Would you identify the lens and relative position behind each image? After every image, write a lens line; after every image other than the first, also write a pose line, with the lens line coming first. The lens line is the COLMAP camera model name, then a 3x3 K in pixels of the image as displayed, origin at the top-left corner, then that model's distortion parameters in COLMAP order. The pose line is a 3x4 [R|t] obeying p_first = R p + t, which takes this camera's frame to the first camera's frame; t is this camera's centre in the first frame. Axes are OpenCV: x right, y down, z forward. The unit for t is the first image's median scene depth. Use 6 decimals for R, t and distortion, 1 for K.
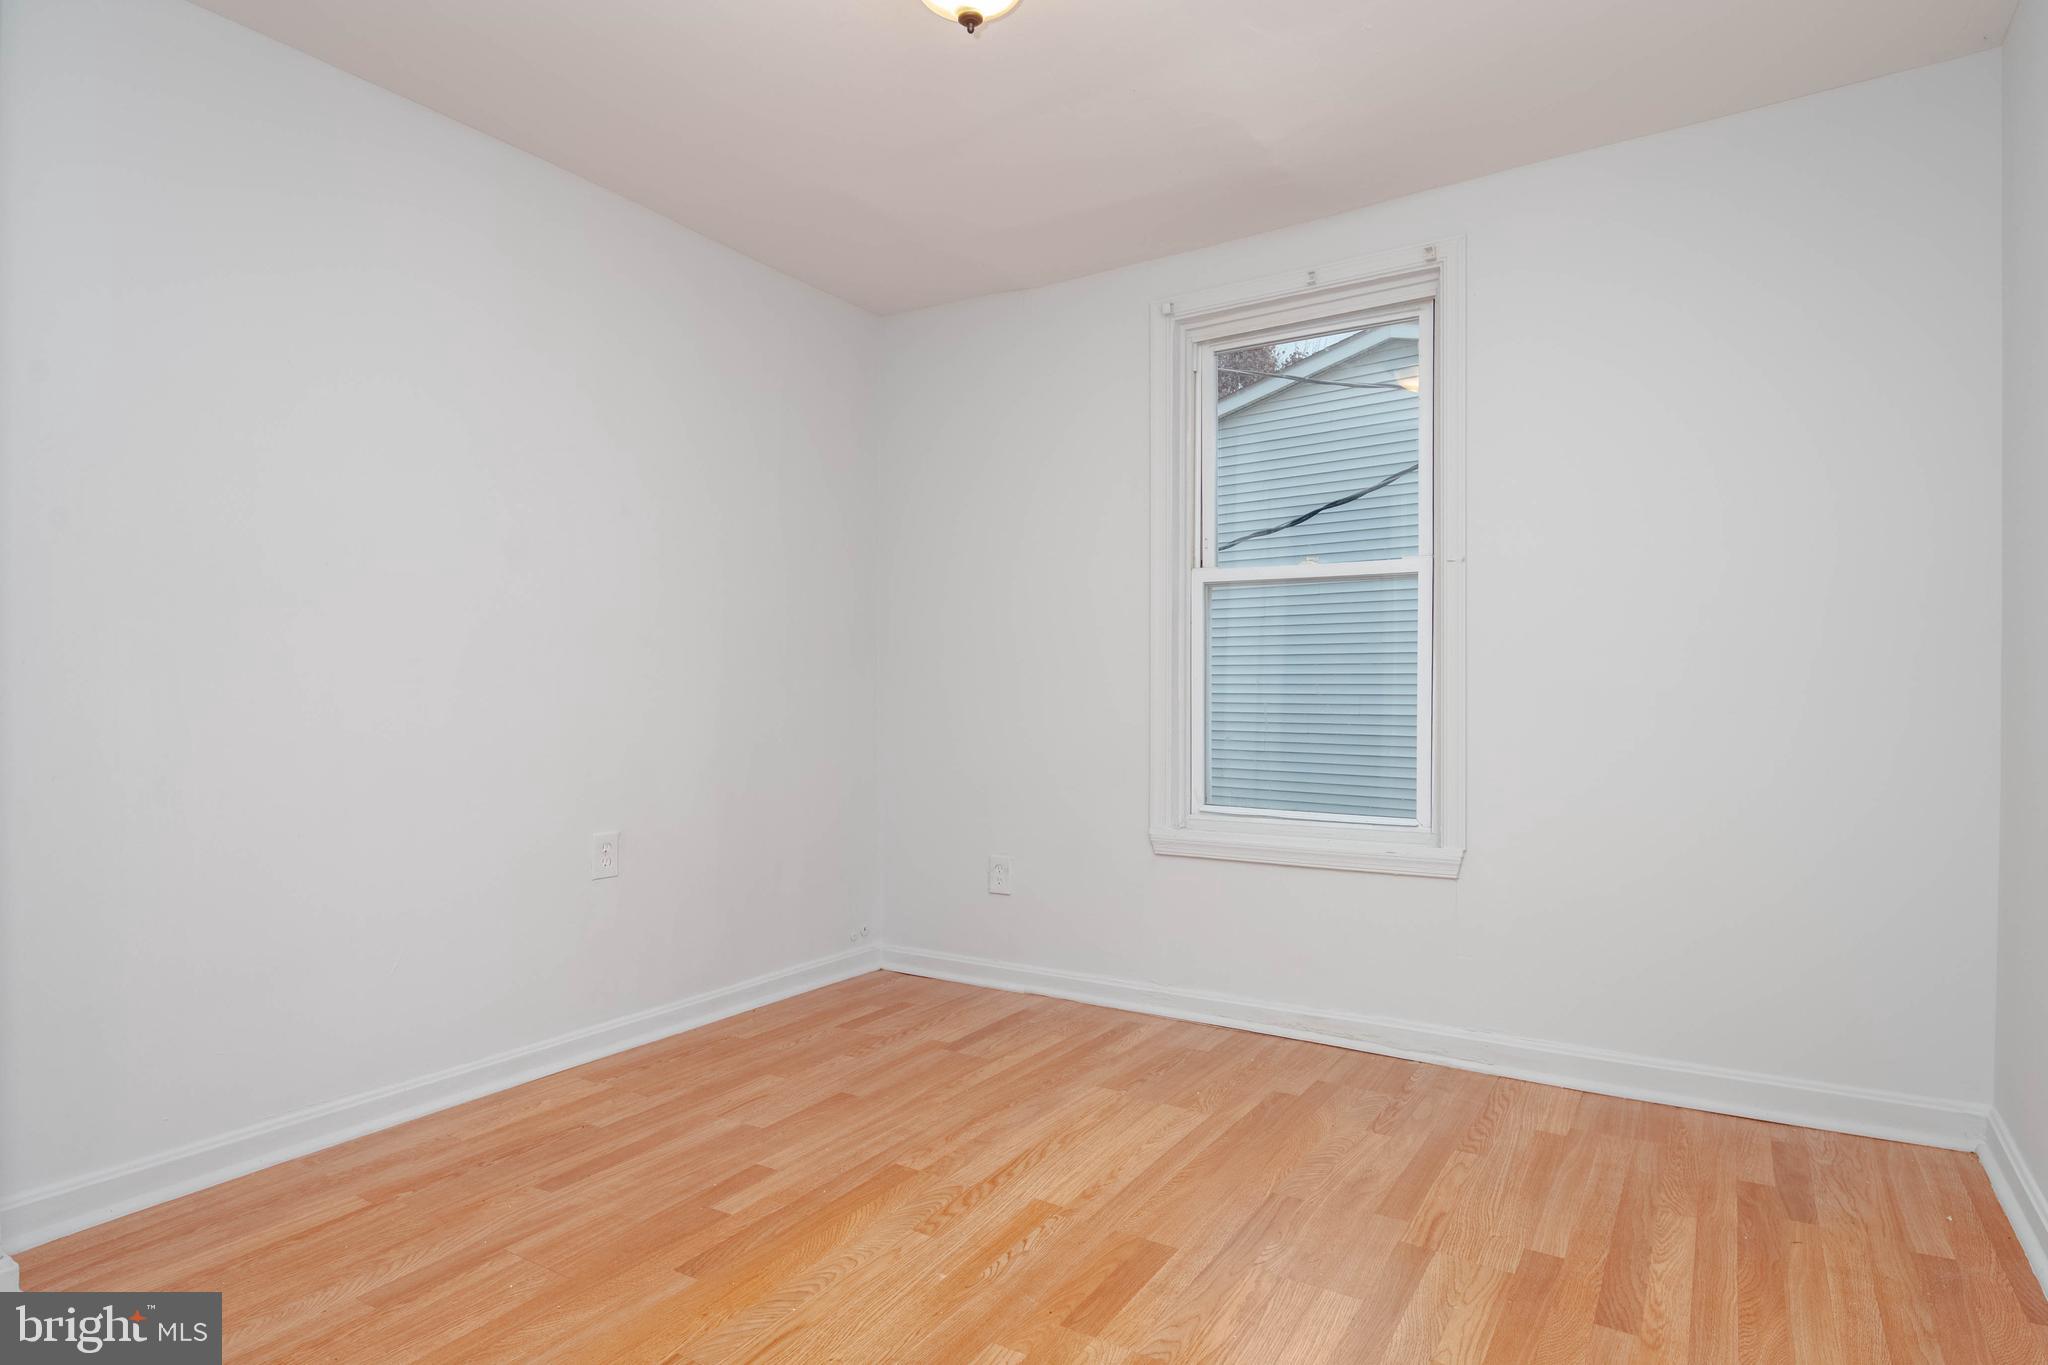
lens RADIAL K [[1106.8, 0, 1036.6], [0, 1106.8, 682.0], [0, 0, 1]] dist [0.001856, -0.001407]
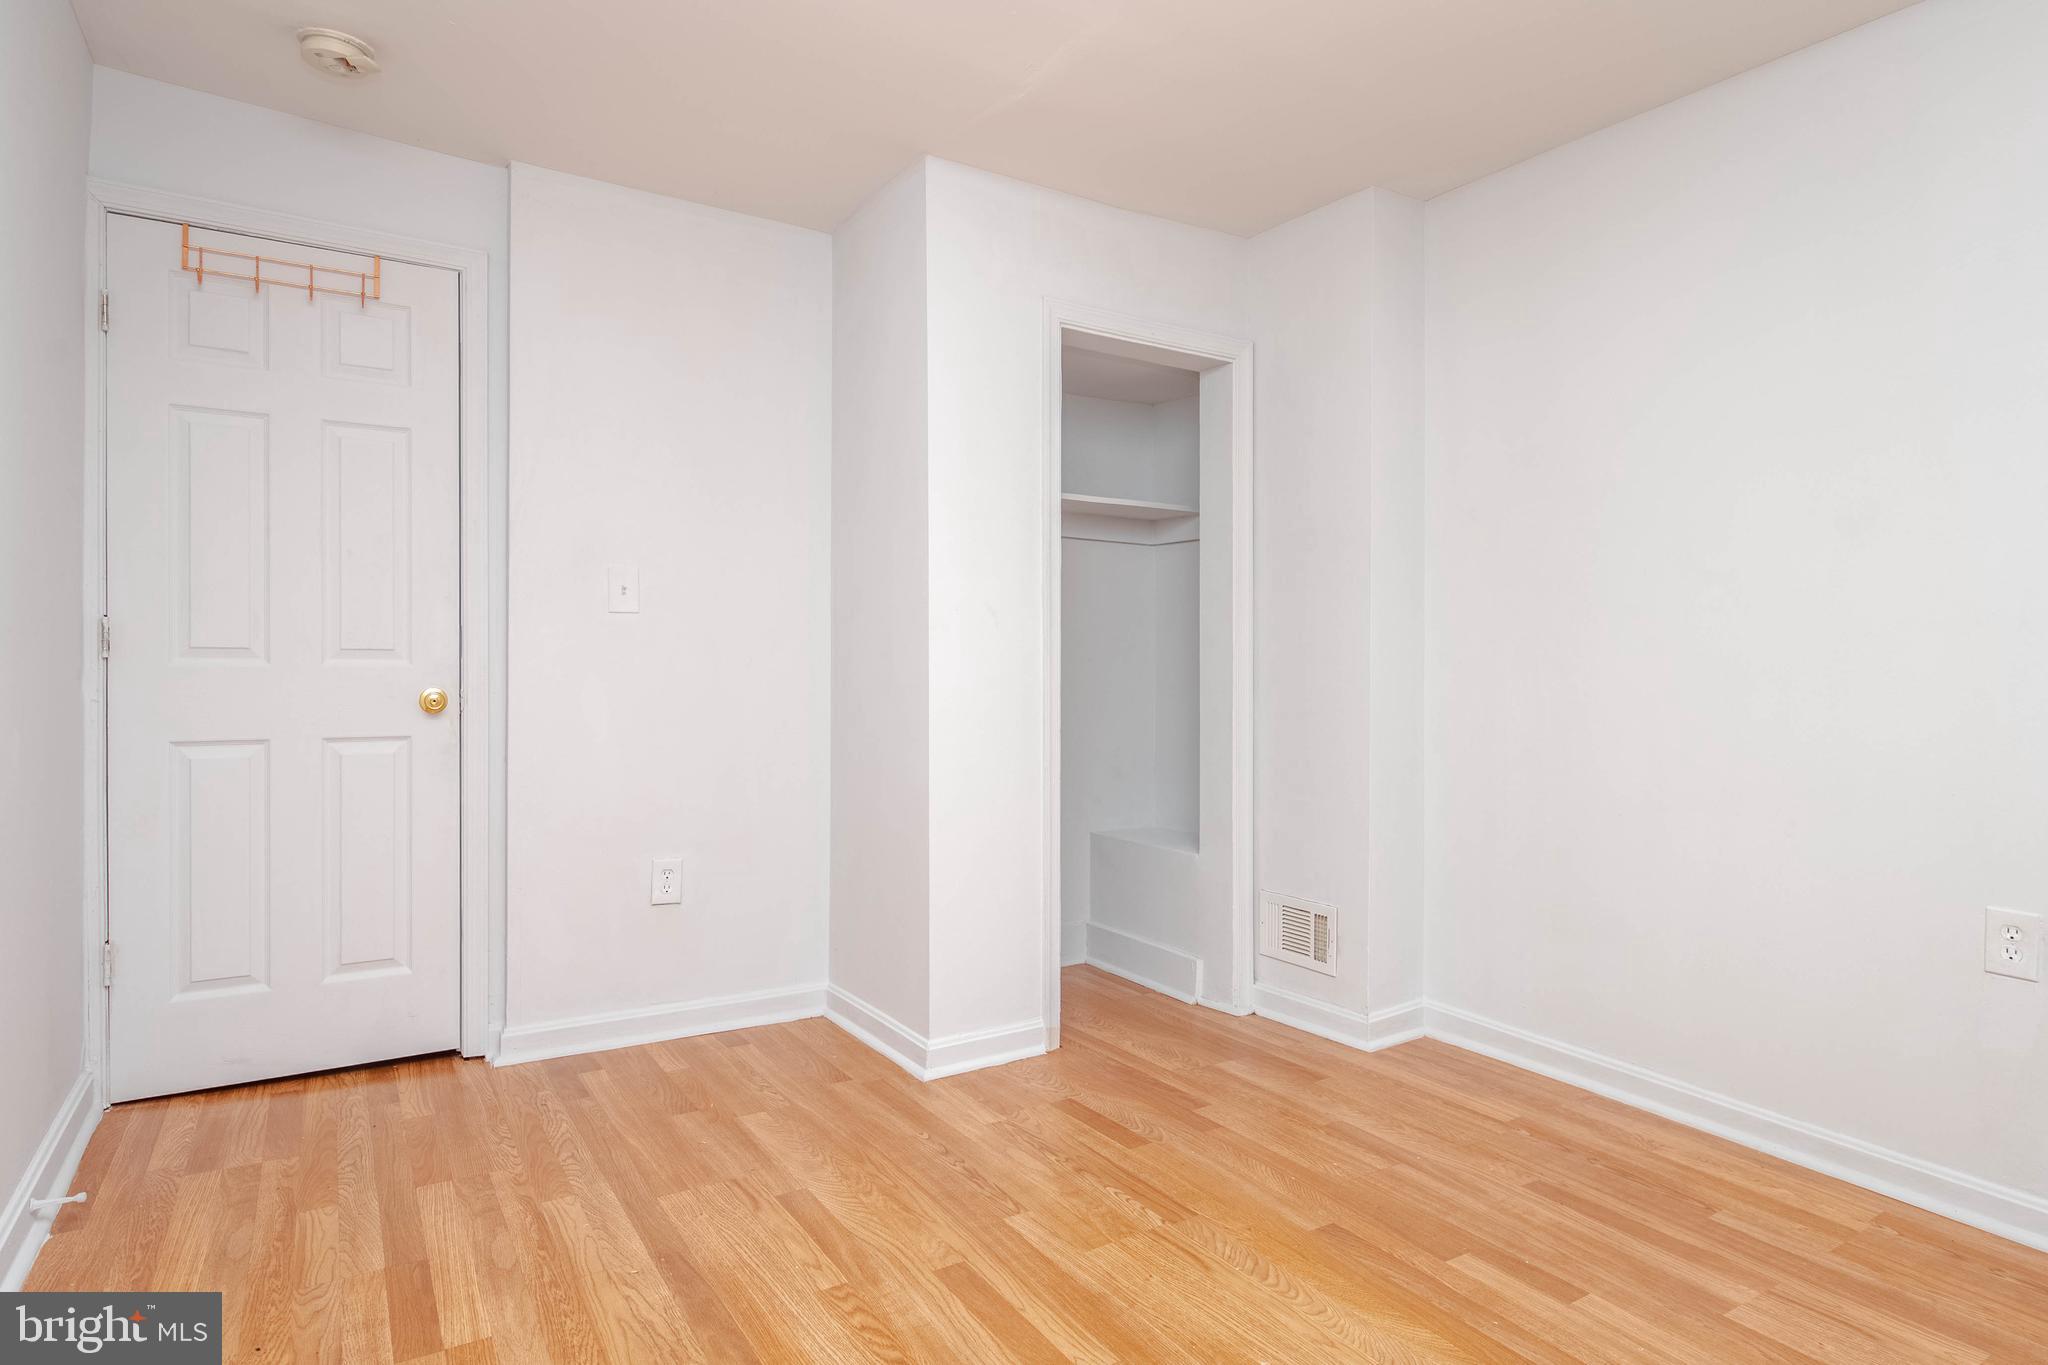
lens RADIAL K [[1106.8, 0, 1017.9], [0, 1106.8, 672.5], [0, 0, 1]] dist [0.001856, -0.001407]
pose [[-0.445314, 0.000116, -0.895374, 0.752514], [-0.013987, 0.999877, 0.007086, -0.005662], [0.895265, 0.015679, -0.445258, 1.170013]]
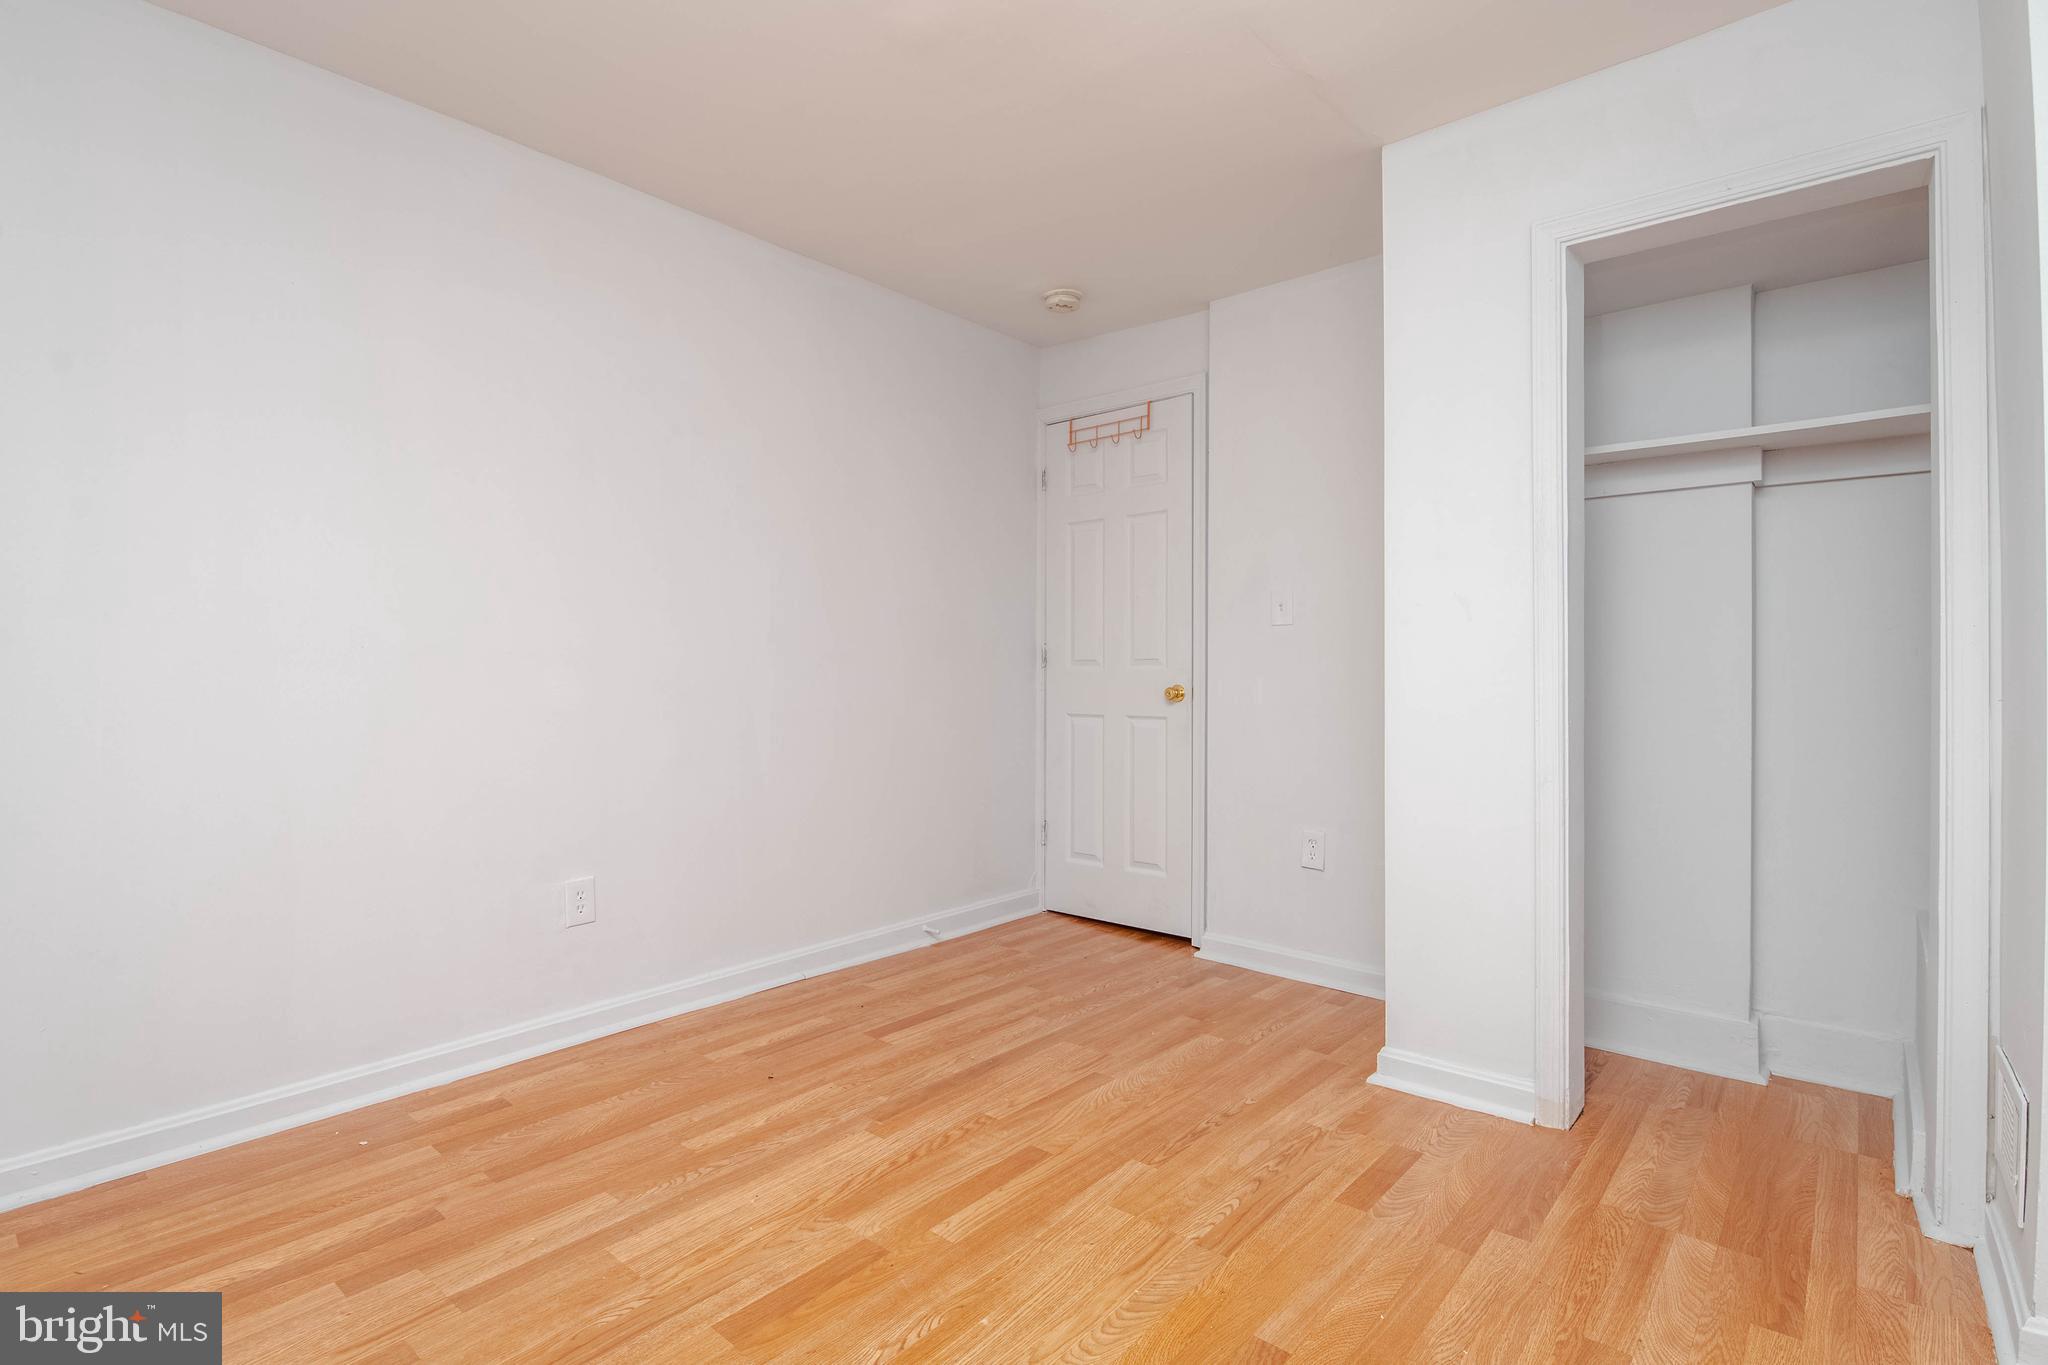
lens RADIAL K [[968.5, 0, 1028.3], [0, 968.5, 680.0], [0, 0, 1]] dist [0.002695, -0.006753]
pose [[-0.988732, -0.000157, 0.149698, -0.233311], [0.002315, 0.999864, 0.016334, -0.005083], [-0.149680, 0.016497, -0.988597, 1.726580]]
